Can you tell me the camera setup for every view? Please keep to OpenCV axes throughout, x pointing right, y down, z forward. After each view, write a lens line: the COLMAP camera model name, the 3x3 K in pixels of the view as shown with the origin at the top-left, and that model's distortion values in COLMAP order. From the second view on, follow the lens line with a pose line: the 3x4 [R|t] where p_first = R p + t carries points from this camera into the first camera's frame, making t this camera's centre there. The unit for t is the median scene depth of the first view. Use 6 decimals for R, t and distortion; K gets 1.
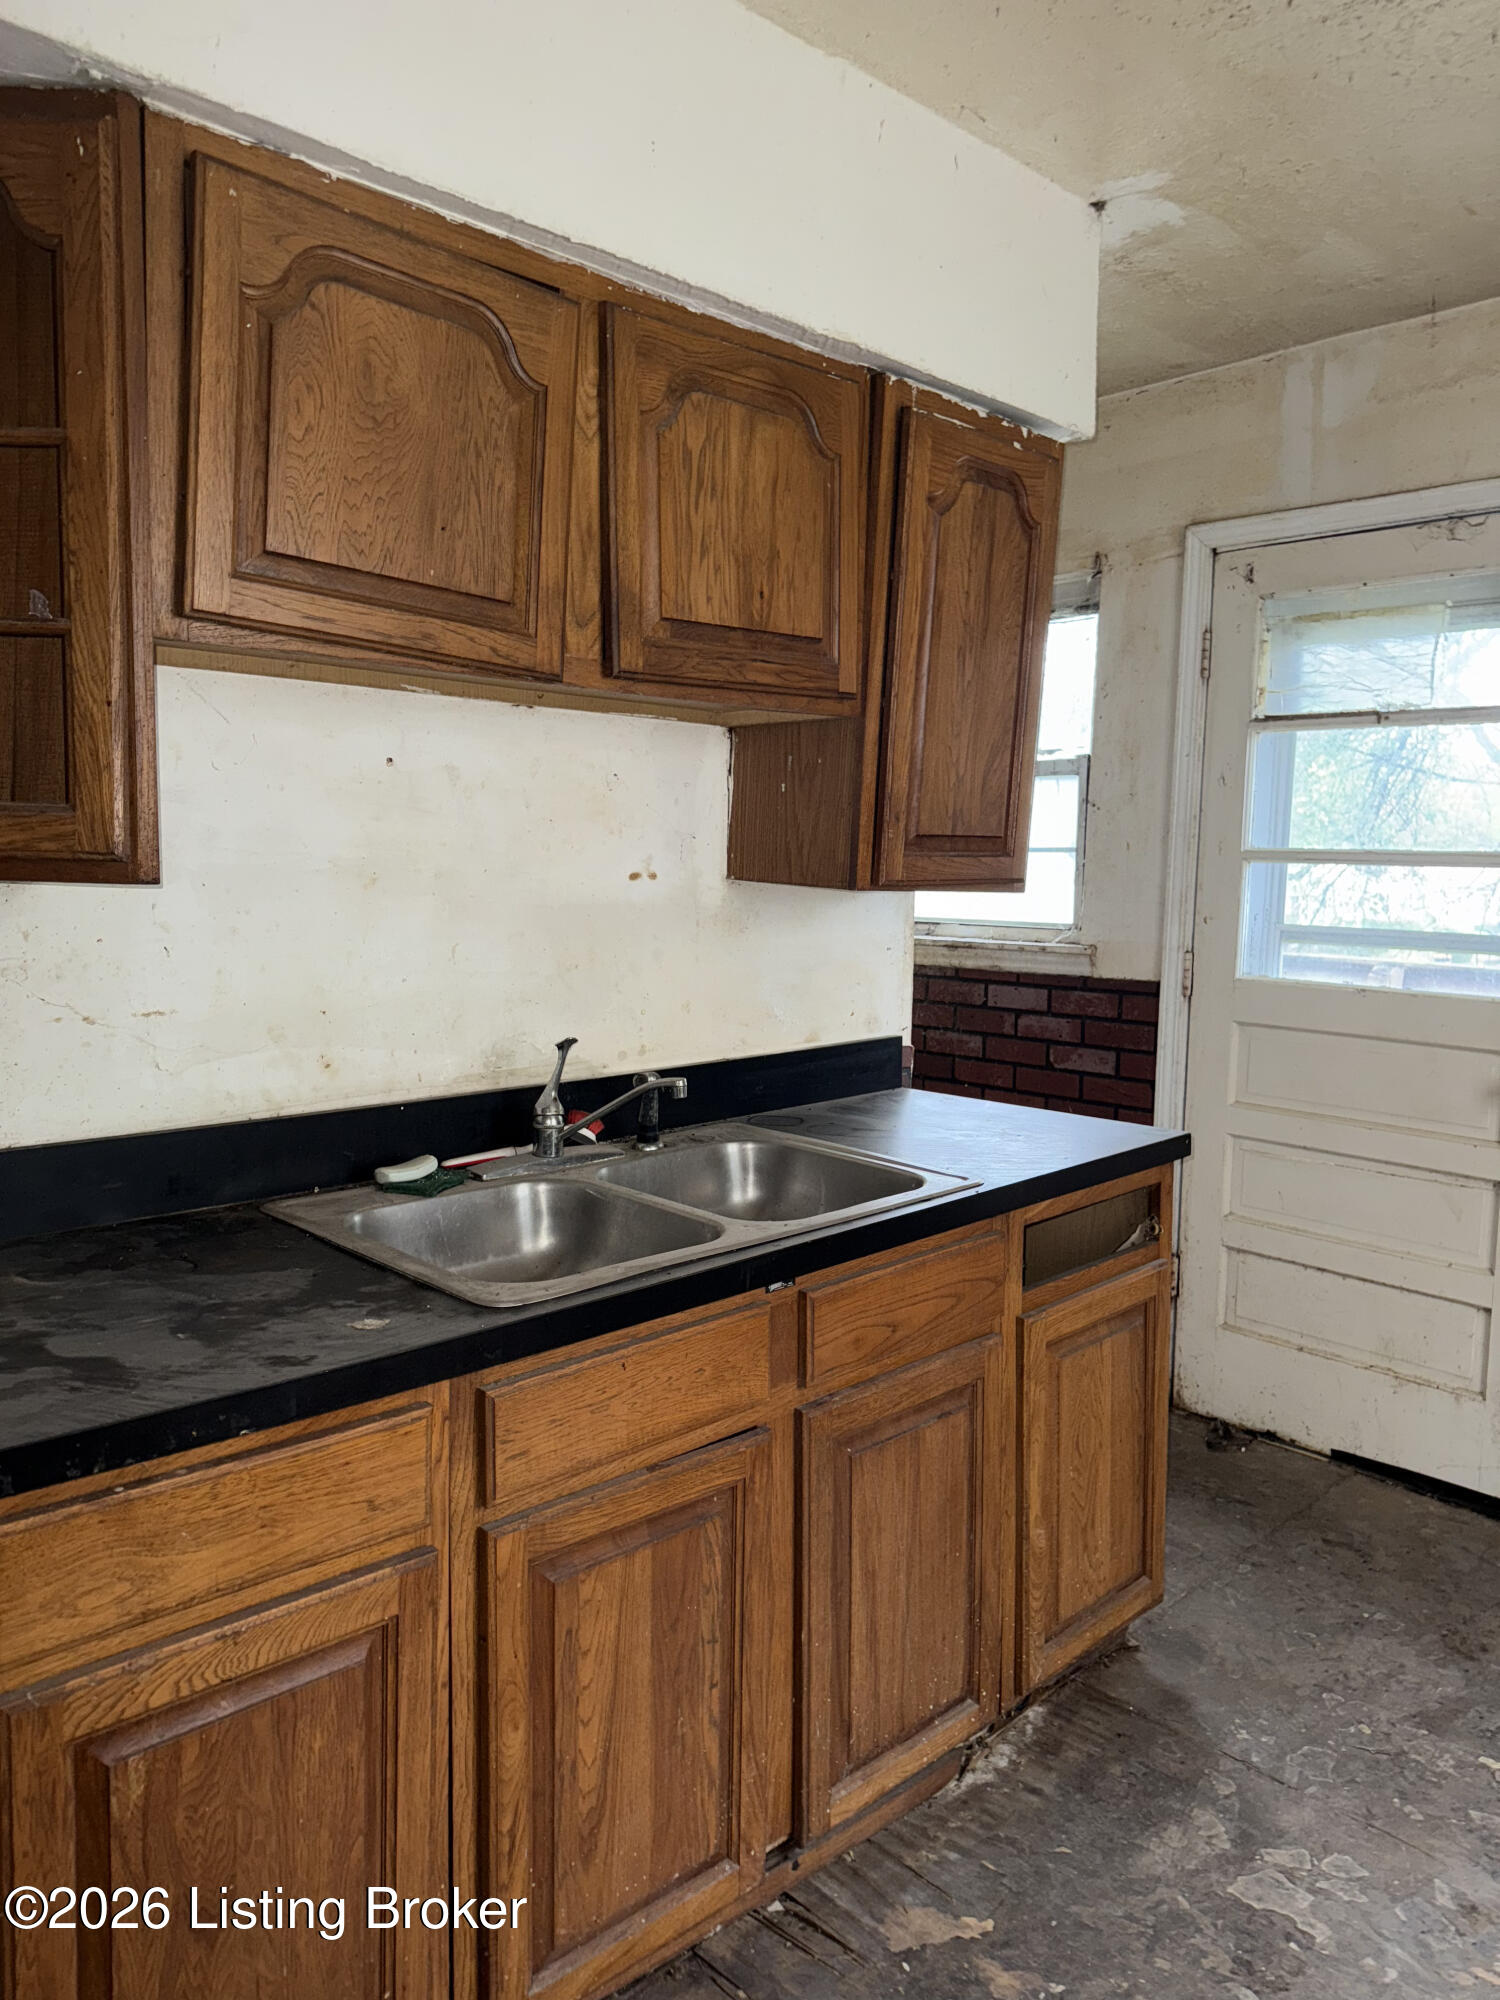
lens RADIAL K [[1427.5, 0, 747.9], [0, 1427.5, 1043.2], [0, 0, 1]] dist [0.103895, -0.144013]
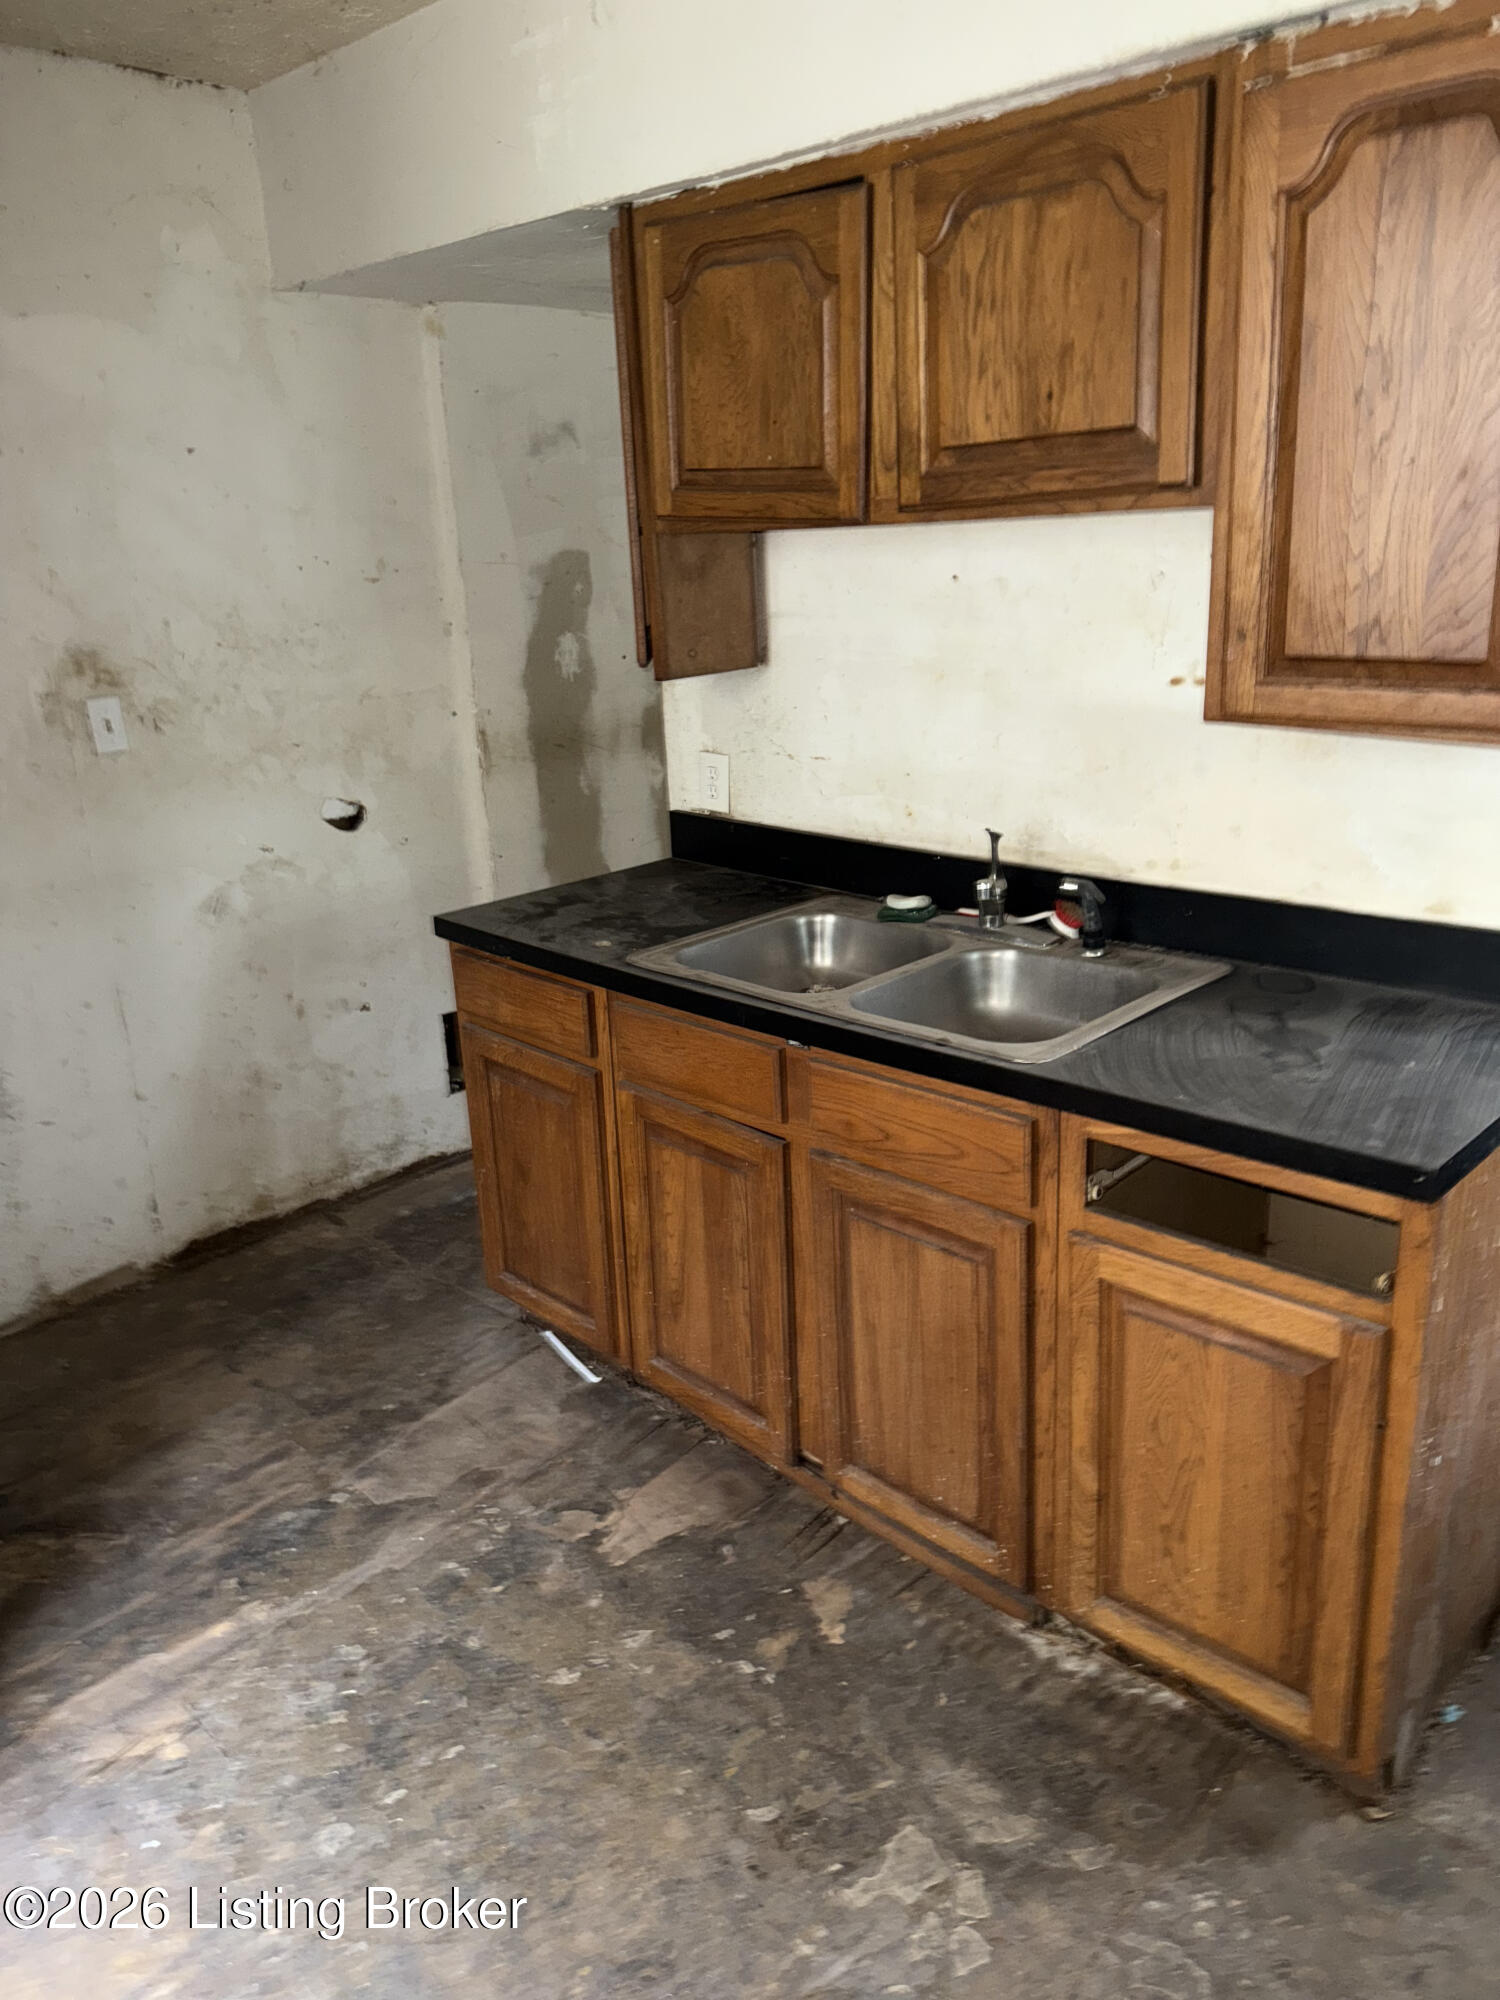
lens RADIAL K [[1427.5, 0, 747.9], [0, 1427.5, 1043.2], [0, 0, 1]] dist [0.103895, -0.144013]
pose [[0.020146, 0.313888, -0.949246, 1.084855], [-0.099533, 0.945352, 0.310488, -0.189630], [0.994830, 0.088227, 0.050287, 0.812317]]
